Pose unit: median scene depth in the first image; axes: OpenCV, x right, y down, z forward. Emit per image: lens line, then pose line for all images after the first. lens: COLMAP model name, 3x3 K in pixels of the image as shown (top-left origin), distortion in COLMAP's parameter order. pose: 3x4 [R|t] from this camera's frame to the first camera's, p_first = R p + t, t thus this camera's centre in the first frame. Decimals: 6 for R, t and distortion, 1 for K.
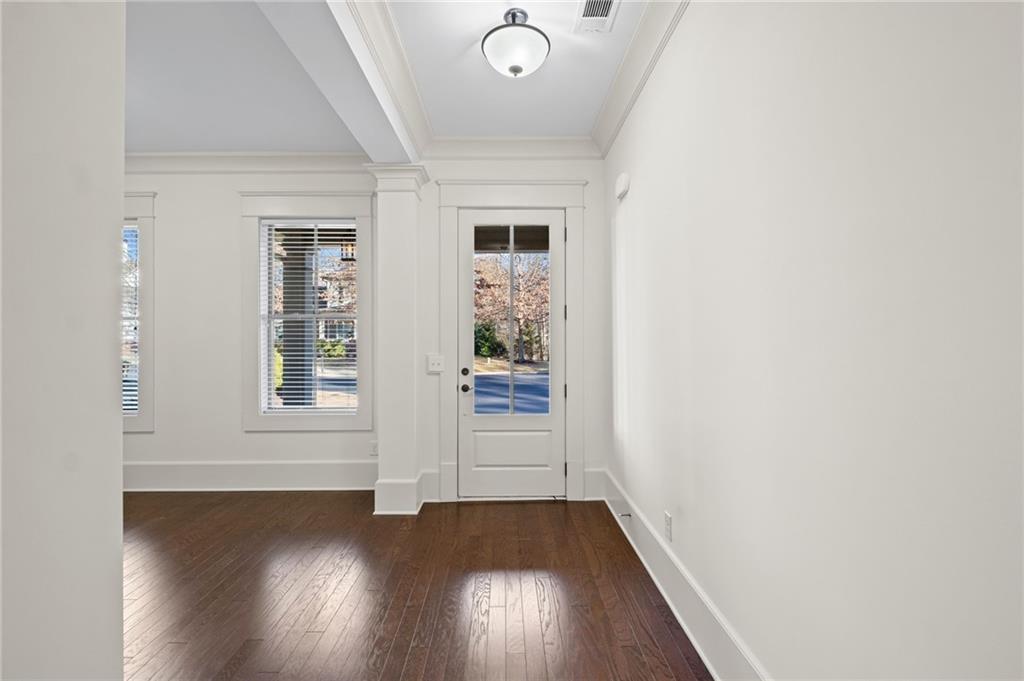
lens RADIAL K [[447.4, 0, 506.5], [0, 447.4, 333.7], [0, 0, 1]] dist [-0.003024, -0.001750]
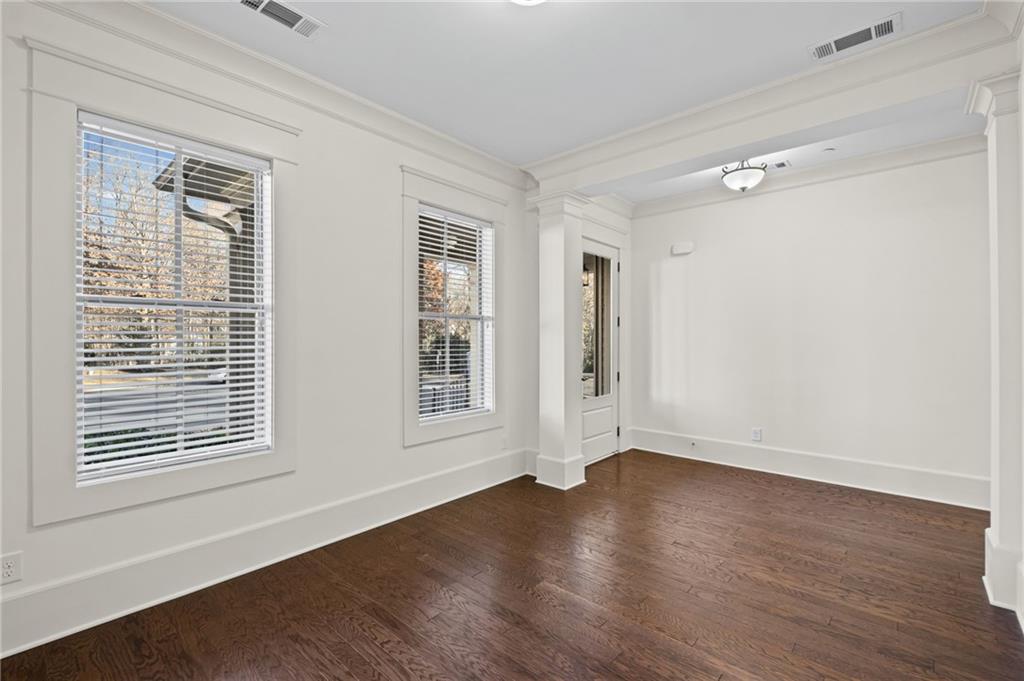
lens RADIAL K [[447.4, 0, 508.9], [0, 447.4, 338.6], [0, 0, 1]] dist [-0.003024, -0.001750]
pose [[0.669418, 0.007882, 0.742844, -1.177283], [-0.012489, 0.999922, 0.000645, 0.009603], [-0.742781, -0.009709, 0.669464, 0.307760]]
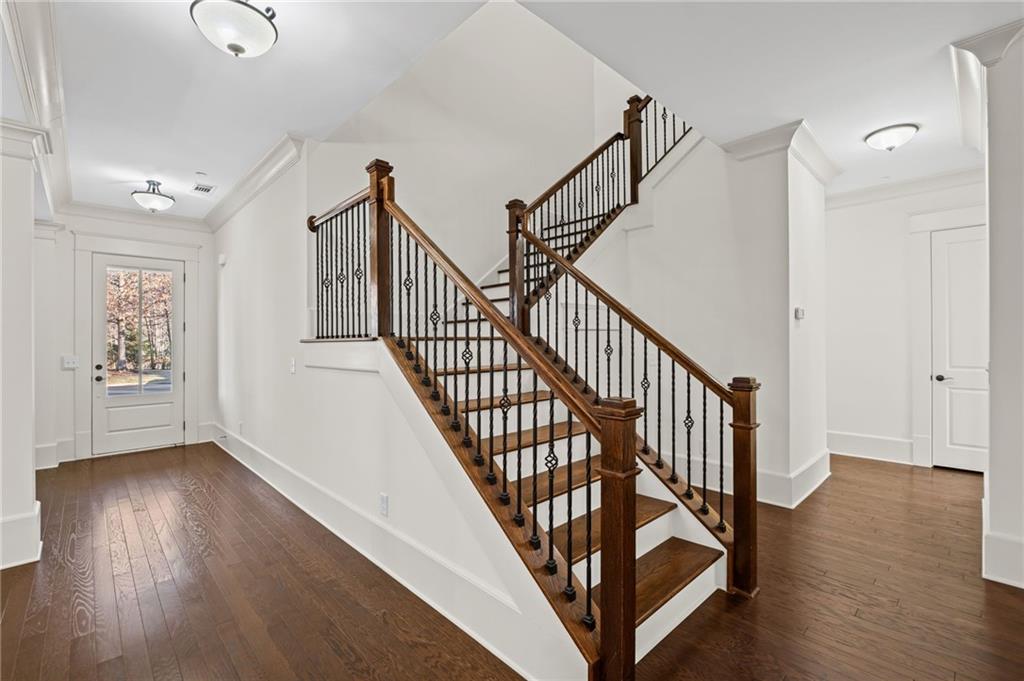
lens RADIAL K [[447.4, 0, 511.5], [0, 447.4, 337.8], [0, 0, 1]] dist [-0.003024, -0.001750]
pose [[0.727089, 0.003261, 0.686535, -0.113376], [-0.003291, 0.999994, -0.001264, -0.011974], [-0.686535, -0.001340, 0.727095, -0.961901]]
